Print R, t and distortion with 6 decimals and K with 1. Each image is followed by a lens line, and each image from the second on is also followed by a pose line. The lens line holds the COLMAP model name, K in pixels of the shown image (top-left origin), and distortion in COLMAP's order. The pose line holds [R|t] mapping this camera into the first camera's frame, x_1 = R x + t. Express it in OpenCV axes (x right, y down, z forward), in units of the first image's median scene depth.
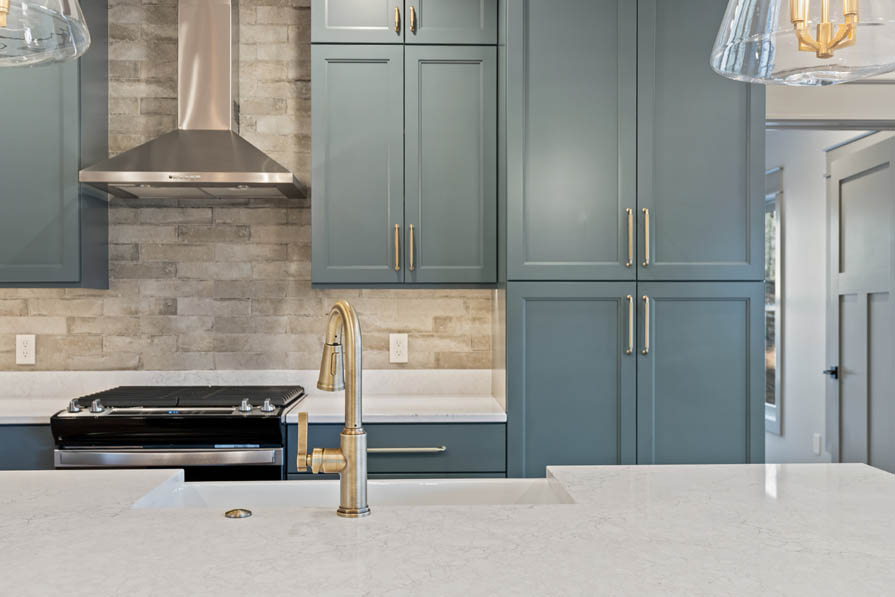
lens RADIAL K [[878.5, 0, 439.1], [0, 878.5, 333.9], [0, 0, 1]] dist [-0.085298, 0.000000]
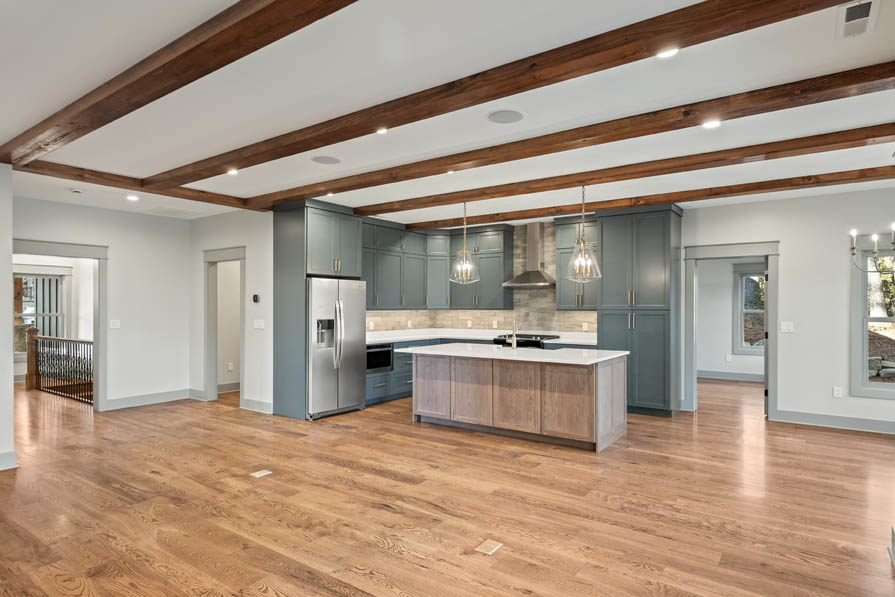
lens RADIAL K [[500.6, 0, 475.5], [0, 500.6, 298.8], [0, 0, 1]] dist [0.014638, 0.003147]
pose [[0.815886, -0.007261, -0.578167, 0.824054], [-0.018937, 0.999049, -0.039269, -0.008893], [0.577902, 0.042988, 0.814973, -1.006611]]
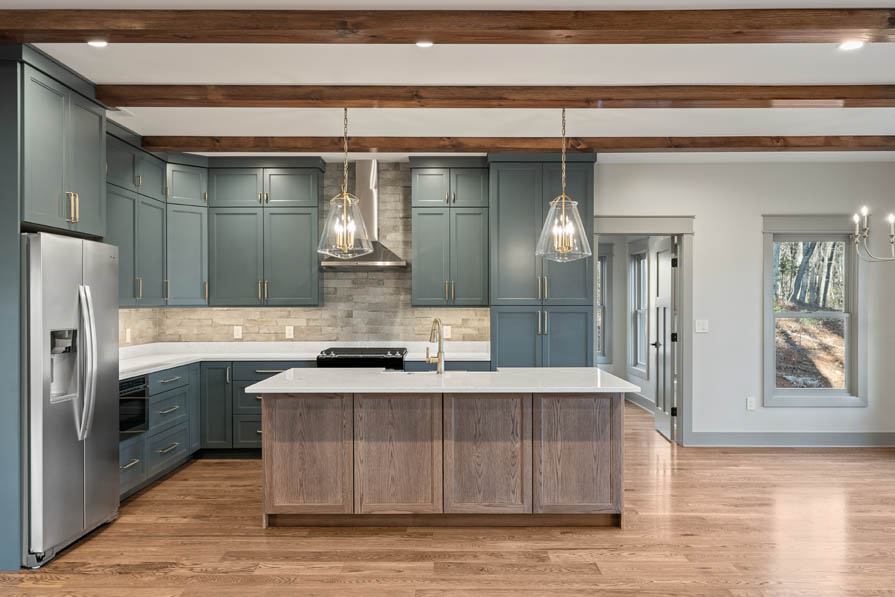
lens RADIAL K [[736.7, 0, 445.4], [0, 736.7, 302.3], [0, 0, 1]] dist [0.019018, 0.002073]
pose [[0.999582, 0.000671, -0.028914, 0.006758], [-0.001497, 0.999591, -0.028548, -0.007276], [0.028883, 0.028579, 0.999174, -0.991324]]
